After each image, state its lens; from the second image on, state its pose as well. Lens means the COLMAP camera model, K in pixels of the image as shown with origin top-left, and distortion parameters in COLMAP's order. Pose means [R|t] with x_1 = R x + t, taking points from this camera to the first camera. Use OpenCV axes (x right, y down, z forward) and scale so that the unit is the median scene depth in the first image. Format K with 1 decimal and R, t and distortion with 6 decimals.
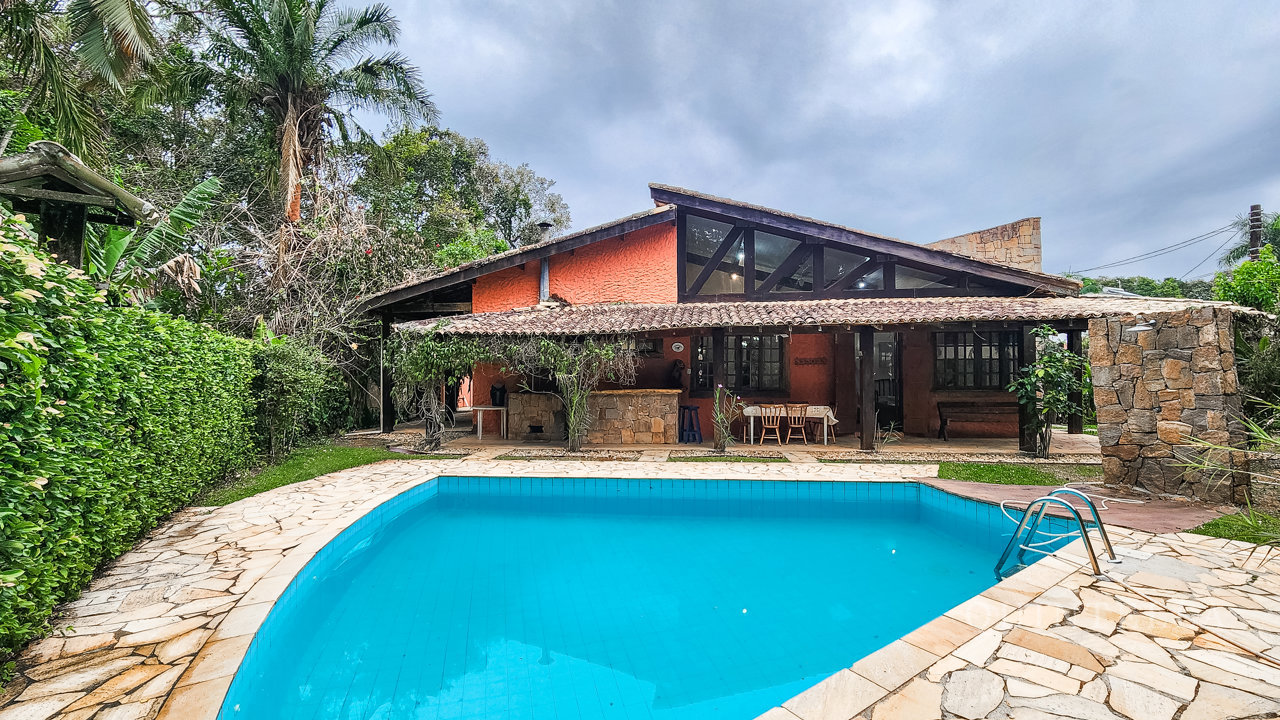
lens RADIAL K [[547.0, 0, 640.0], [0, 547.0, 360.0], [0, 0, 1]] dist [-0.001771, 0.000040]
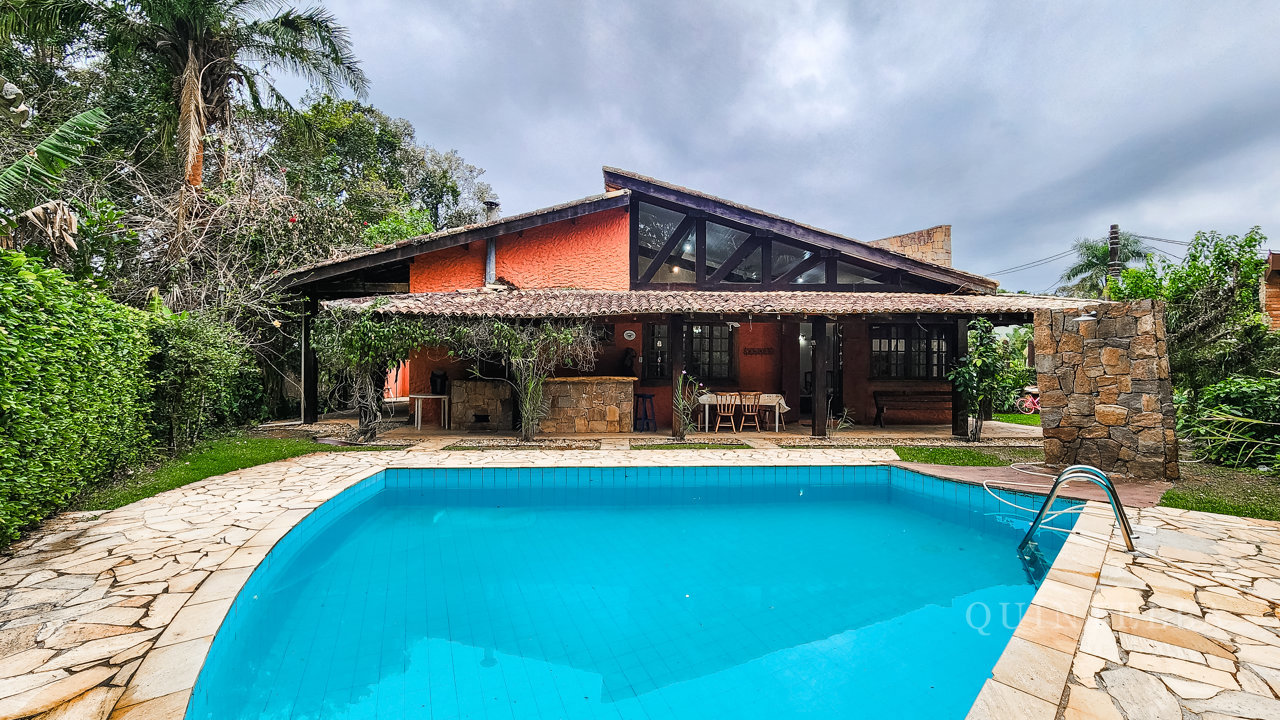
lens RADIAL K [[526.7, 0, 640.0], [0, 526.7, 360.0], [0, 0, 1]] dist [-0.006901, 0.002467]
pose [[0.988222, 0.012367, 0.152526, -0.068595], [-0.013435, 0.999892, 0.005974, 0.018810], [-0.152436, -0.007953, 0.988281, 0.070410]]
